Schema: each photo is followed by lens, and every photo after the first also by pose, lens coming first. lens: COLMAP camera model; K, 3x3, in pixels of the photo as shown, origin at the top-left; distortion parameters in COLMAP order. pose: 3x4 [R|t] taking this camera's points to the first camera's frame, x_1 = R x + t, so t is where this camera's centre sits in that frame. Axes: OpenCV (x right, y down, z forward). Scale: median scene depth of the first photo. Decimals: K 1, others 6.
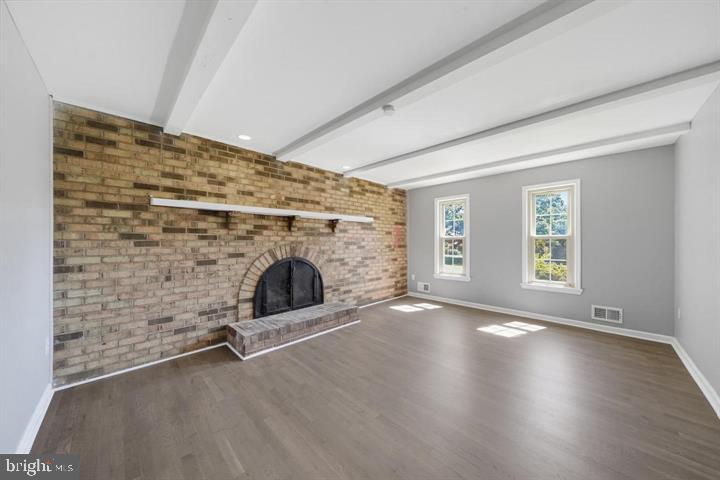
lens RADIAL K [[243.3, 0, 360.0], [0, 243.3, 240.0], [0, 0, 1]] dist [-0.000407, -0.000016]
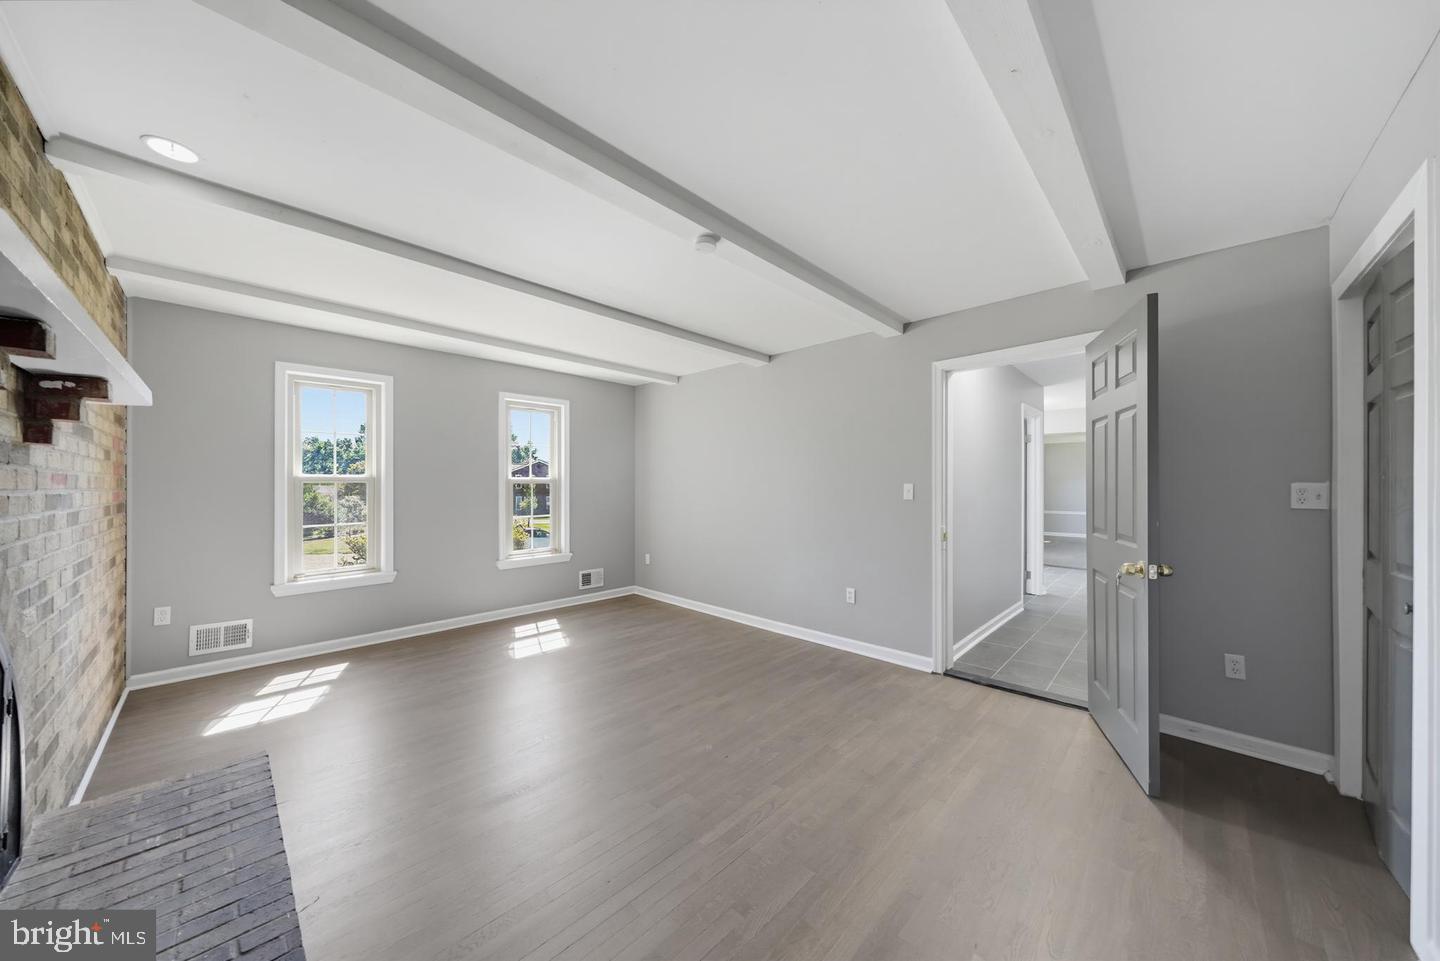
lens RADIAL K [[486.5, 0, 720.0], [0, 486.5, 480.5], [0, 0, 1]] dist [-0.000407, -0.000016]
pose [[-0.008091, 0.012766, 0.999886, -0.492718], [-0.002227, 0.999916, -0.012784, 0.002783], [-0.999965, -0.002330, -0.008062, 0.507621]]
